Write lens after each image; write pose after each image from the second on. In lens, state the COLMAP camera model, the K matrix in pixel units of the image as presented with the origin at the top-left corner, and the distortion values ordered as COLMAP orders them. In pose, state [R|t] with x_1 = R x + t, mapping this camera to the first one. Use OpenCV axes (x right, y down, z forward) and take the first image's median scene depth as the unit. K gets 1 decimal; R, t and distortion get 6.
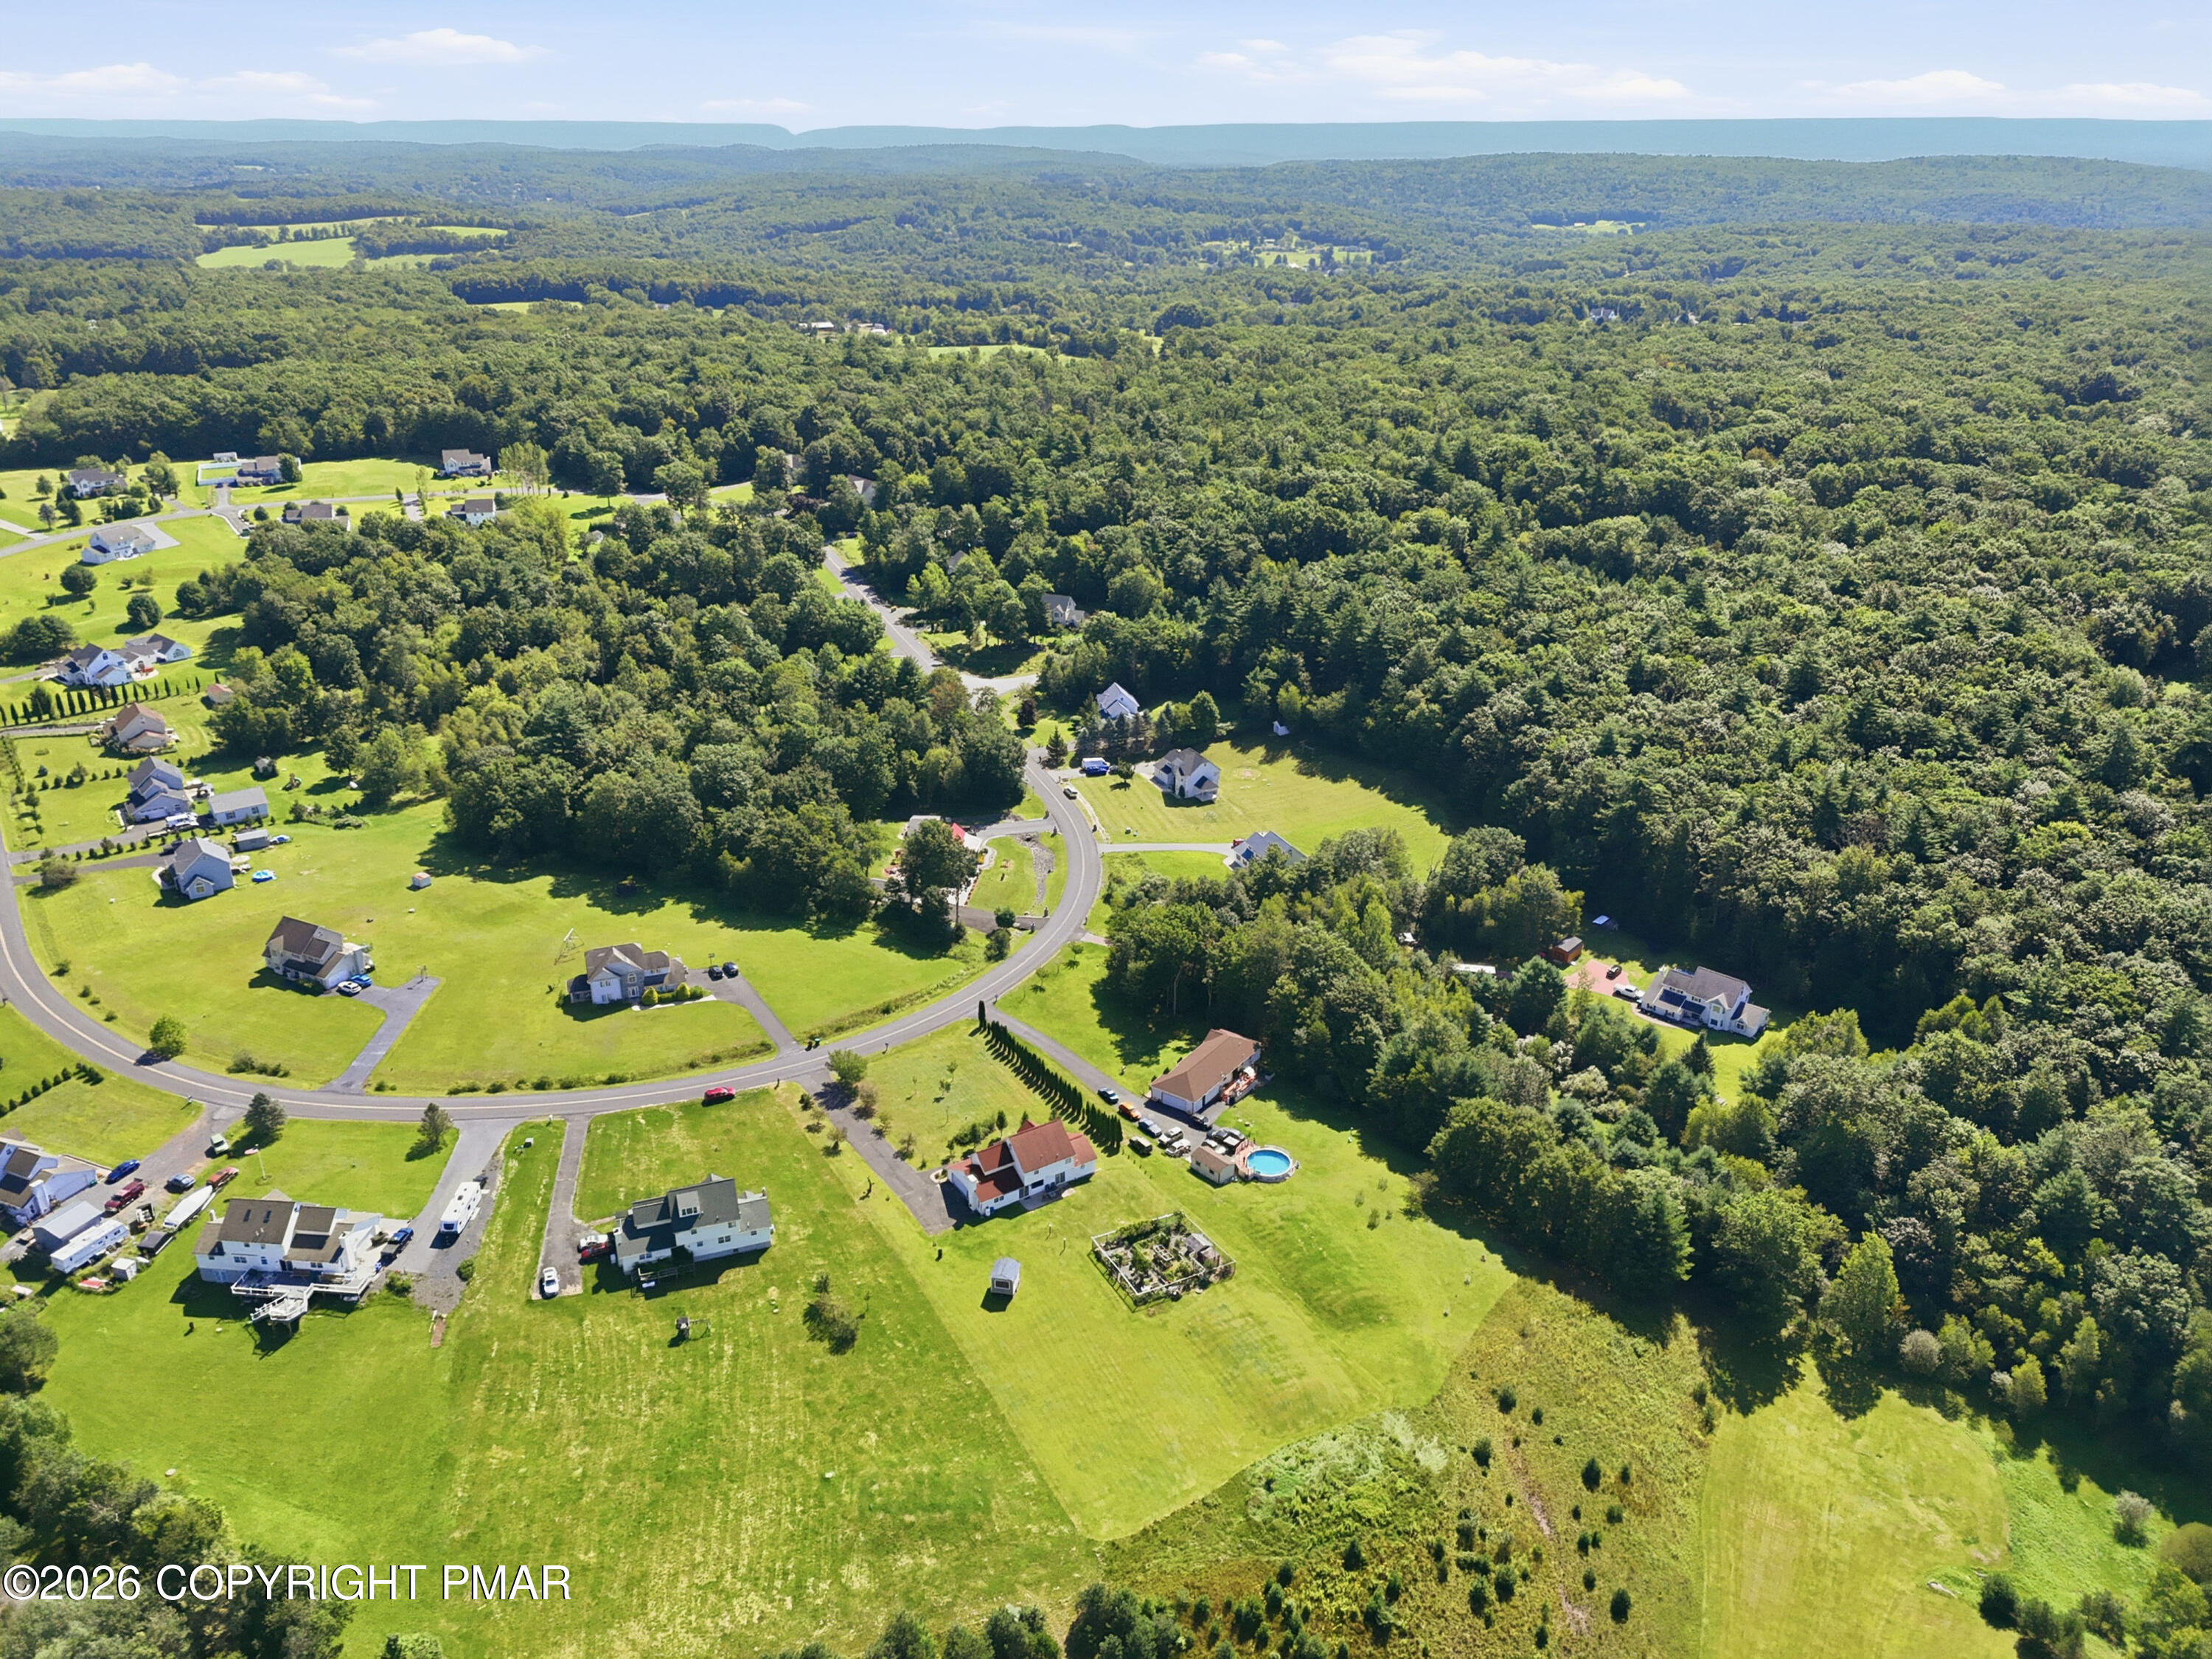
lens RADIAL K [[1634.1, 0, 1091.2], [0, 1634.1, 824.0], [0, 0, 1]] dist [0.101208, -0.122338]
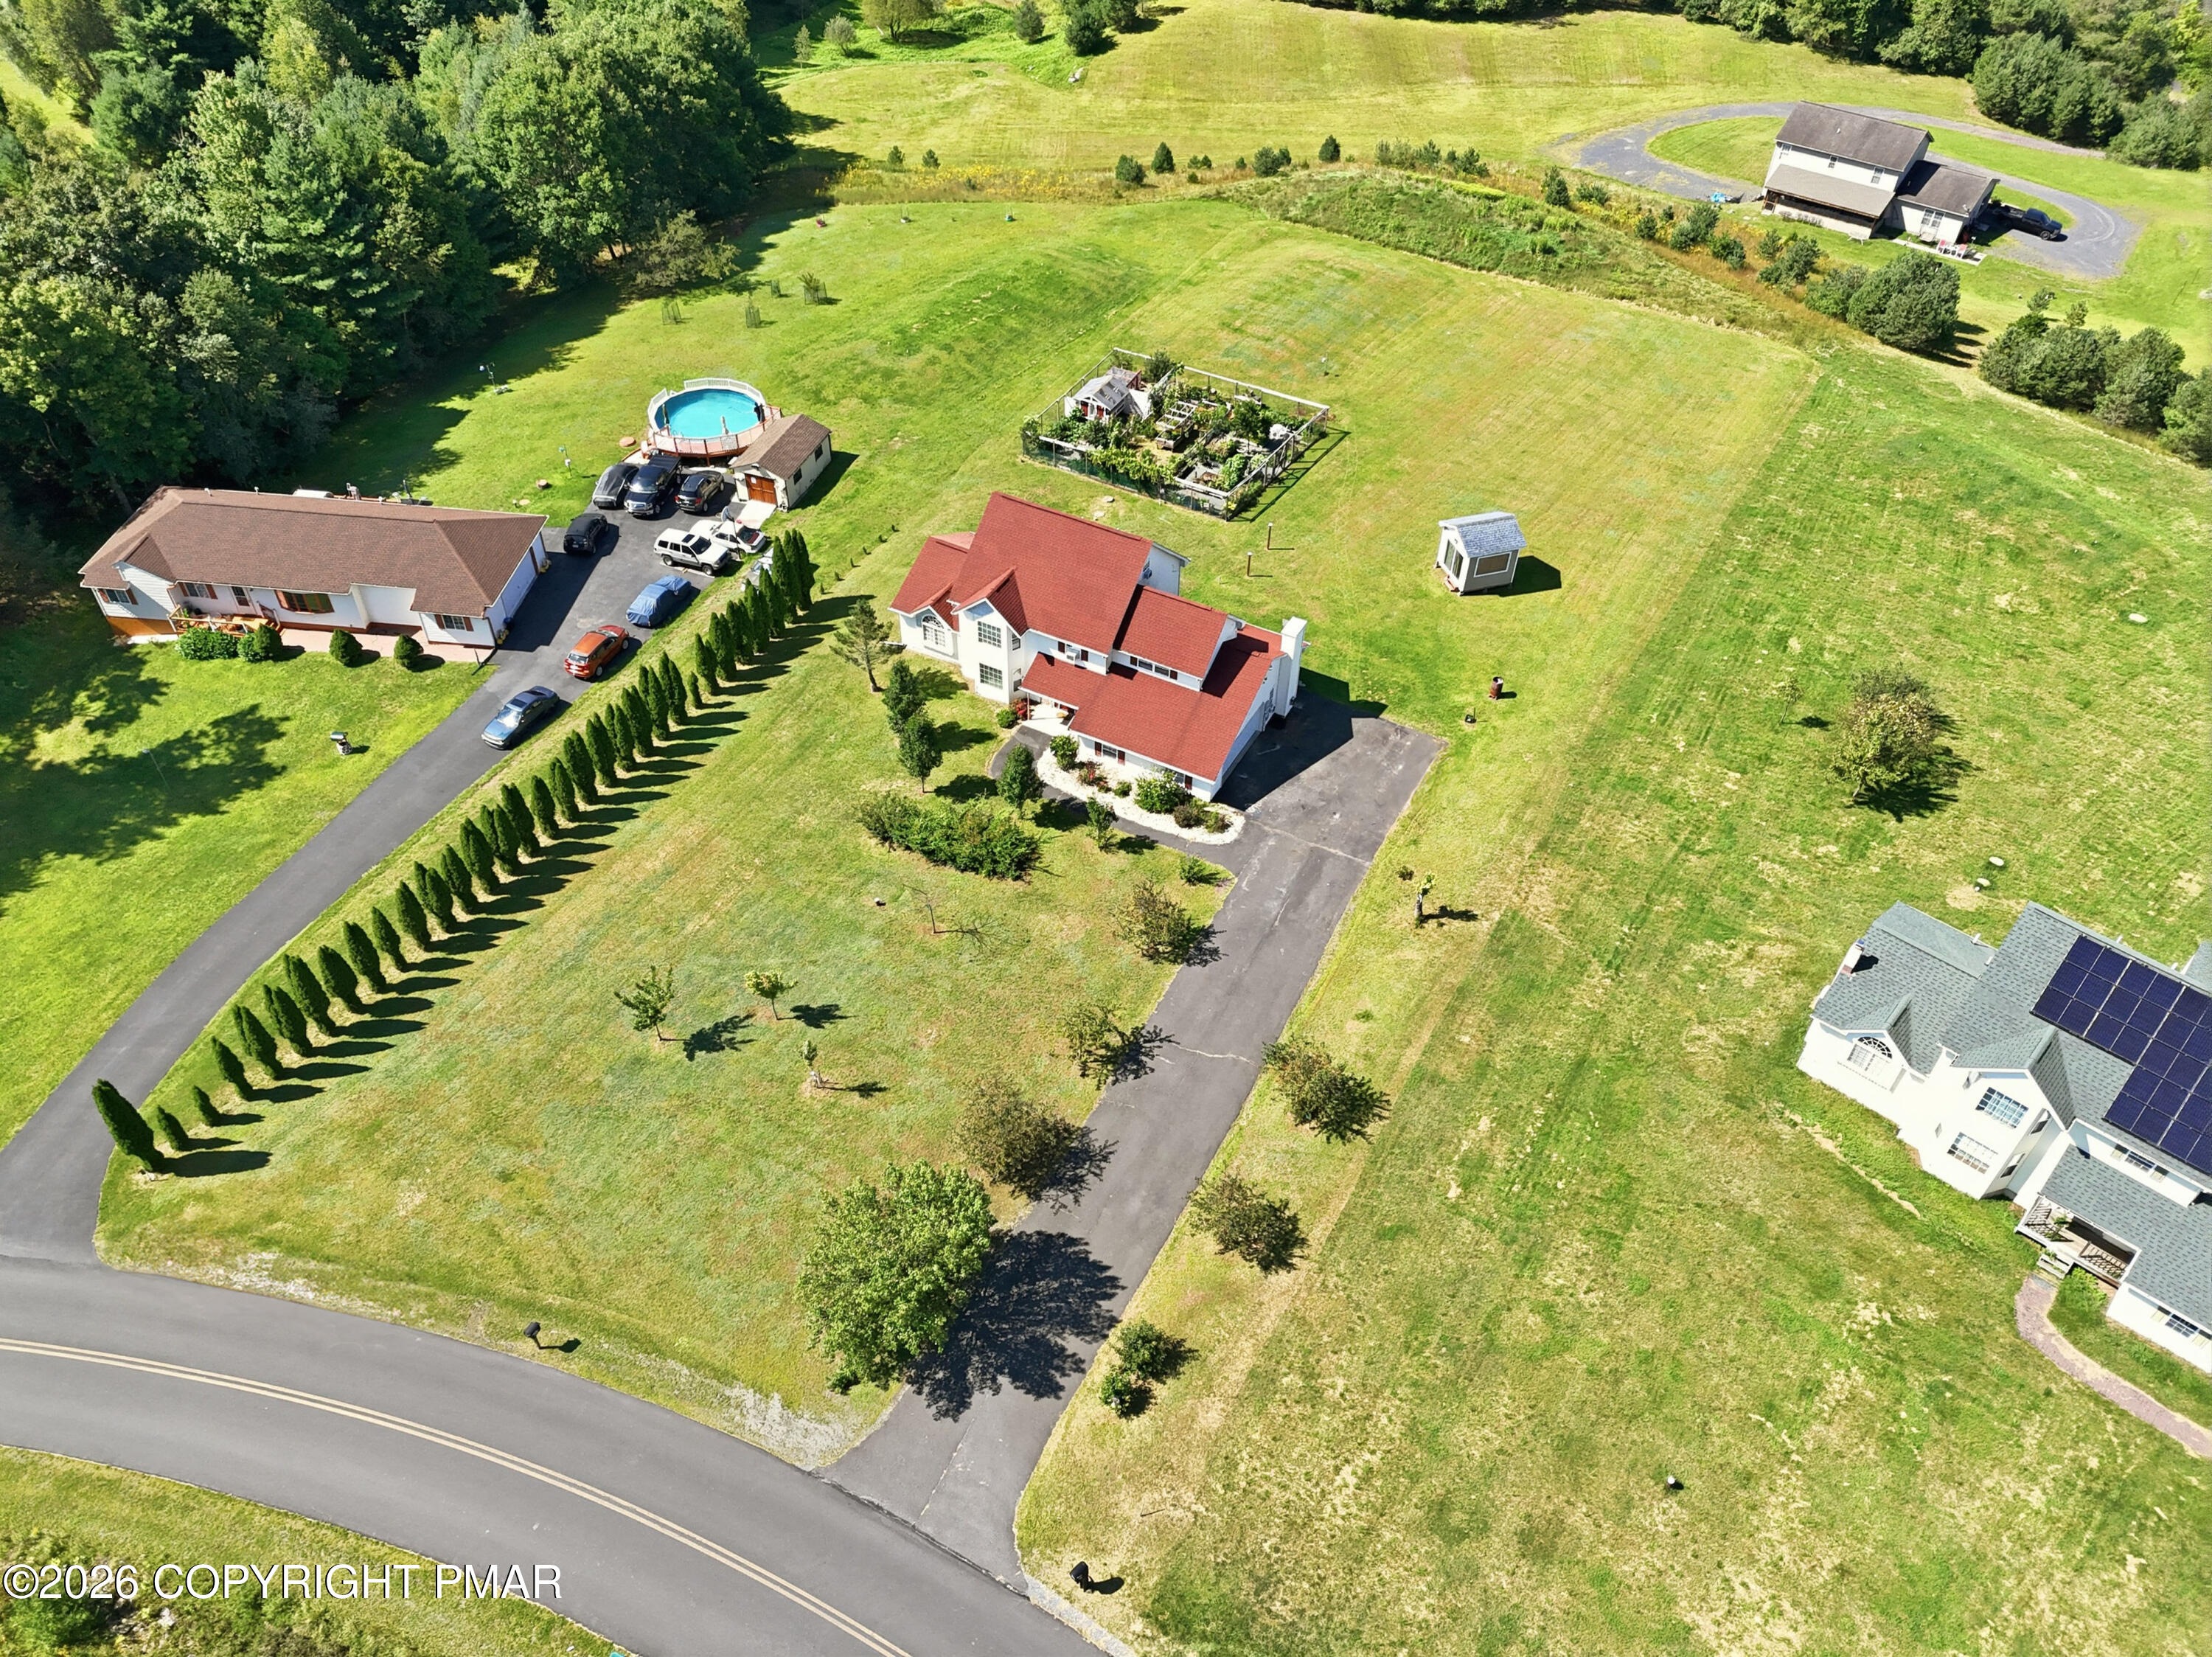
lens RADIAL K [[1633.9, 0, 1106.0], [0, 1633.9, 828.5], [0, 0, 1]] dist [0.082391, -0.077619]
pose [[-0.491687, -0.607571, 0.623780, -0.264351], [0.326124, 0.535728, 0.778870, -0.032036], [-0.807396, 0.586390, -0.065267, 0.992427]]
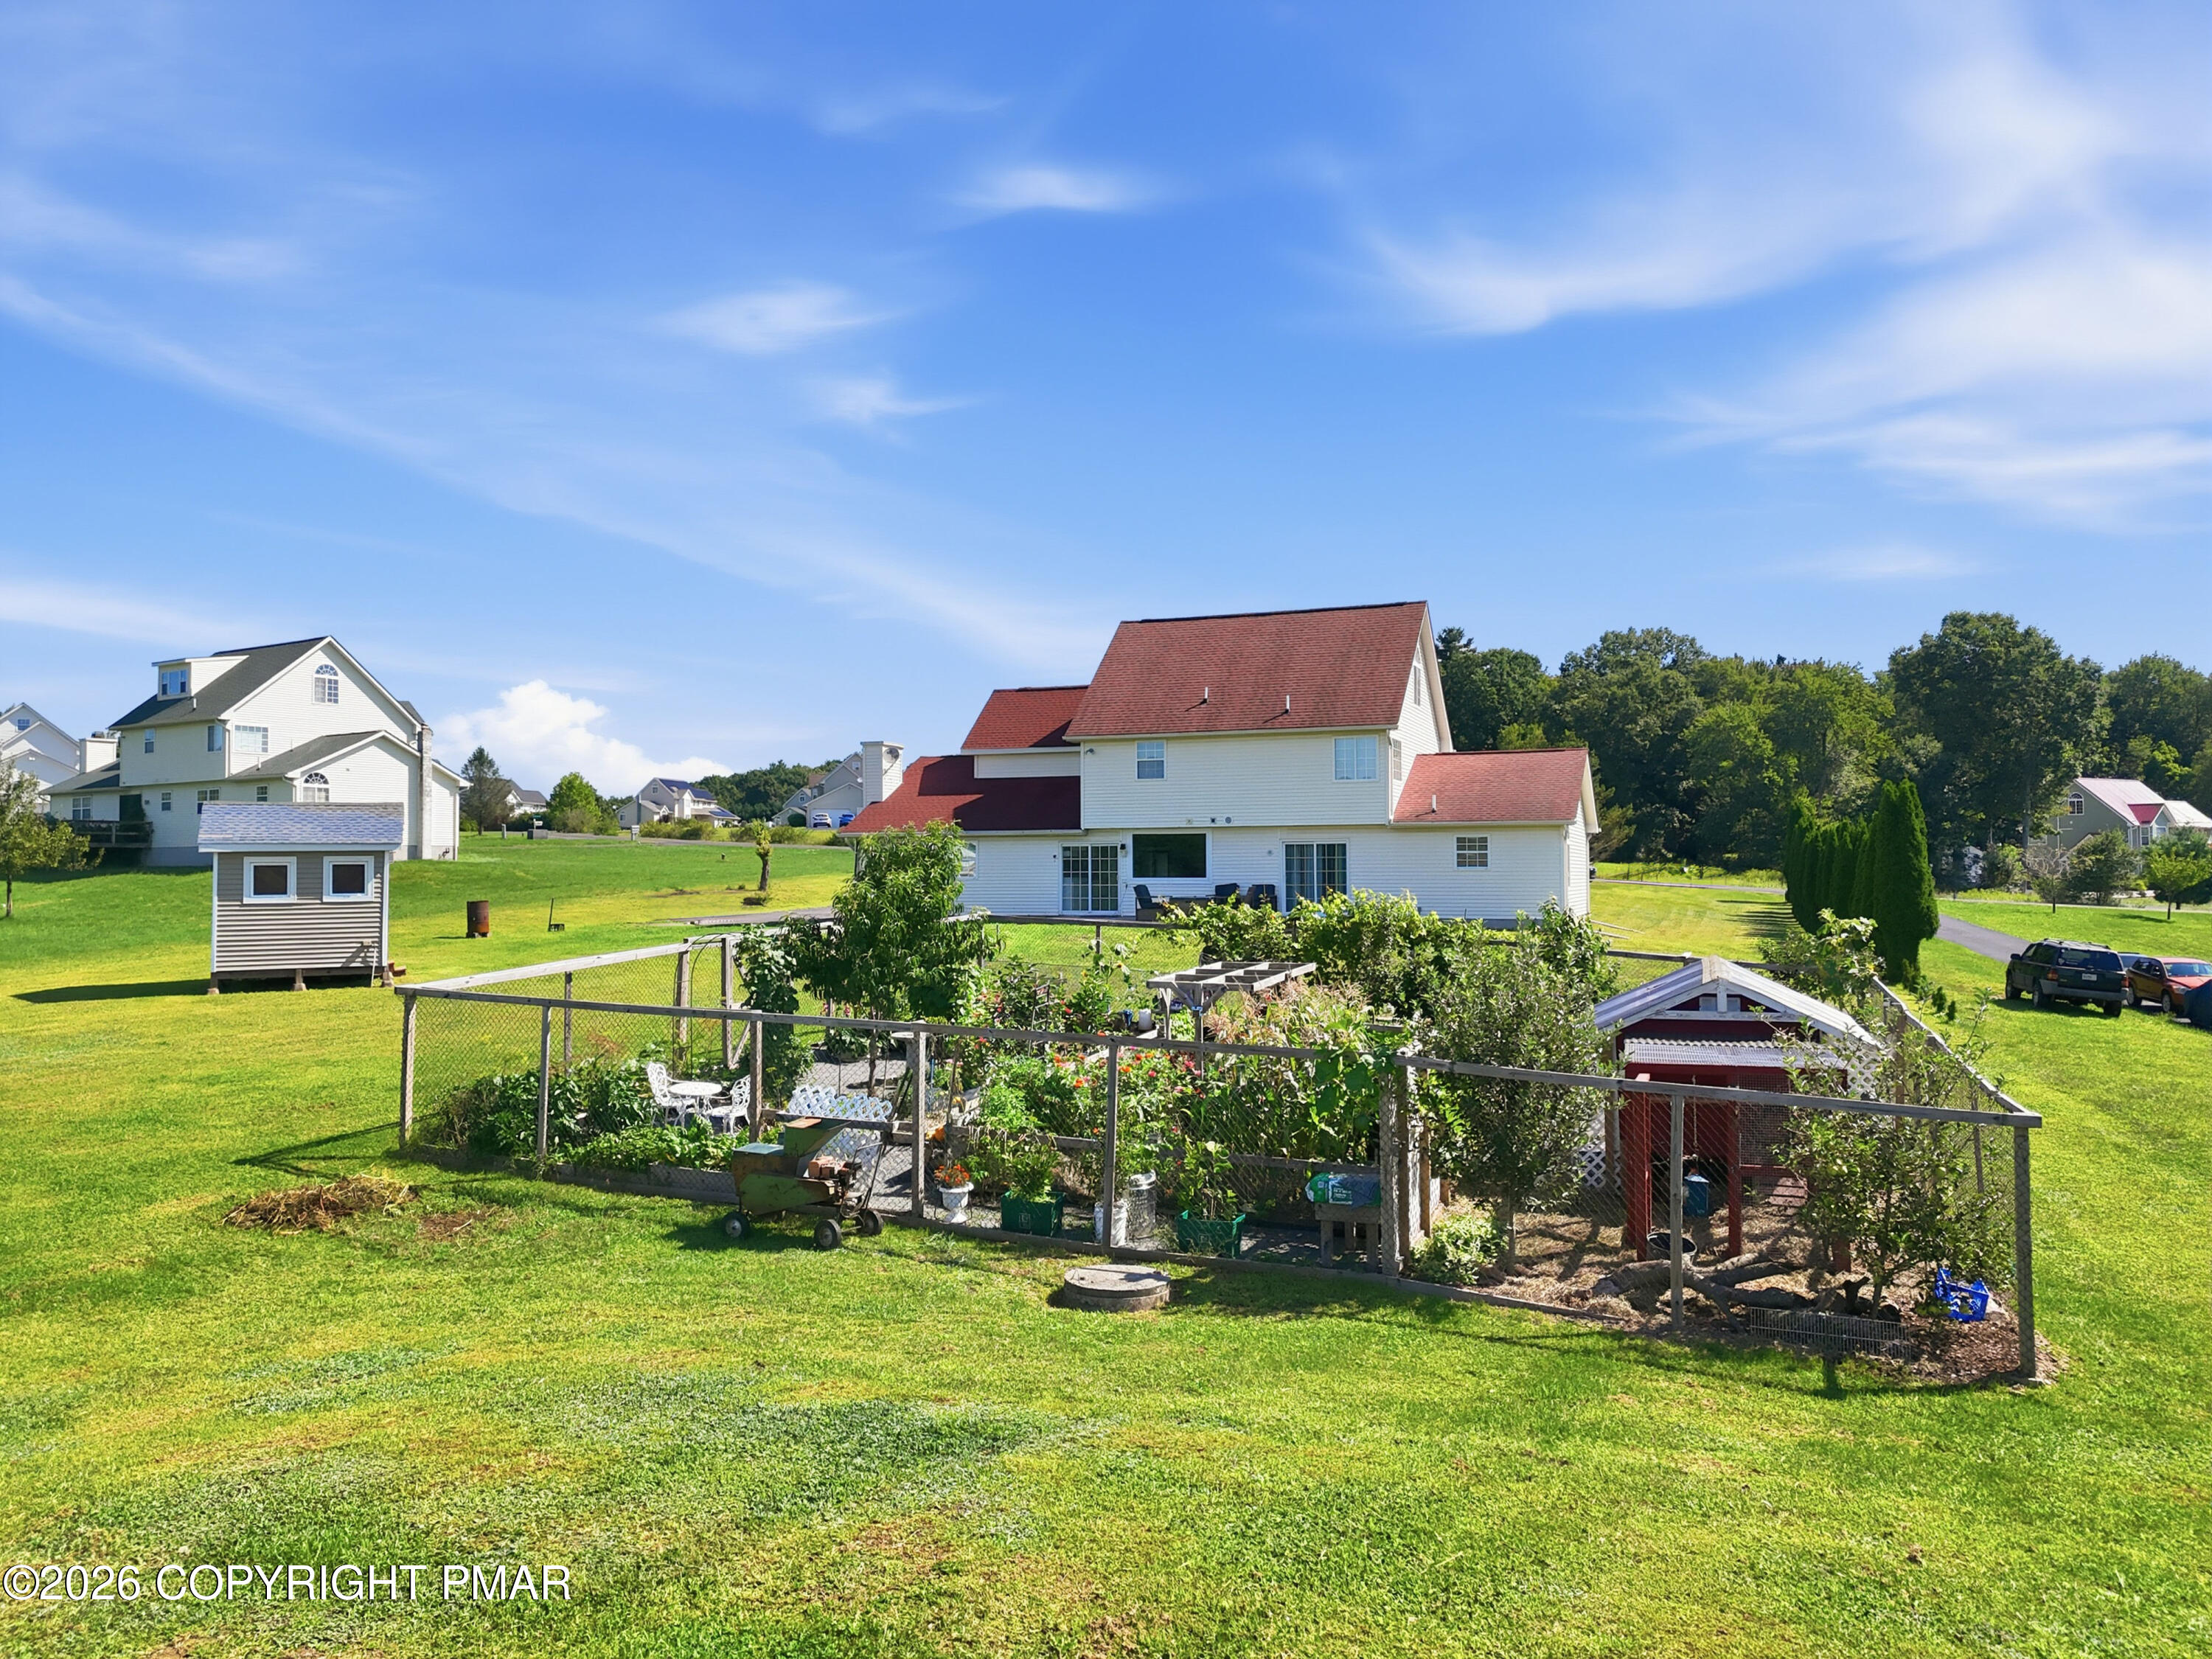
lens RADIAL K [[1634.4, 0, 1104.9], [0, 1634.4, 832.1], [0, 0, 1]] dist [0.082118, -0.096163]
pose [[0.599195, -0.021445, -0.800316, 0.099669], [-0.309912, 0.915495, -0.256562, 0.248657], [0.738187, 0.401758, 0.541914, 0.841914]]
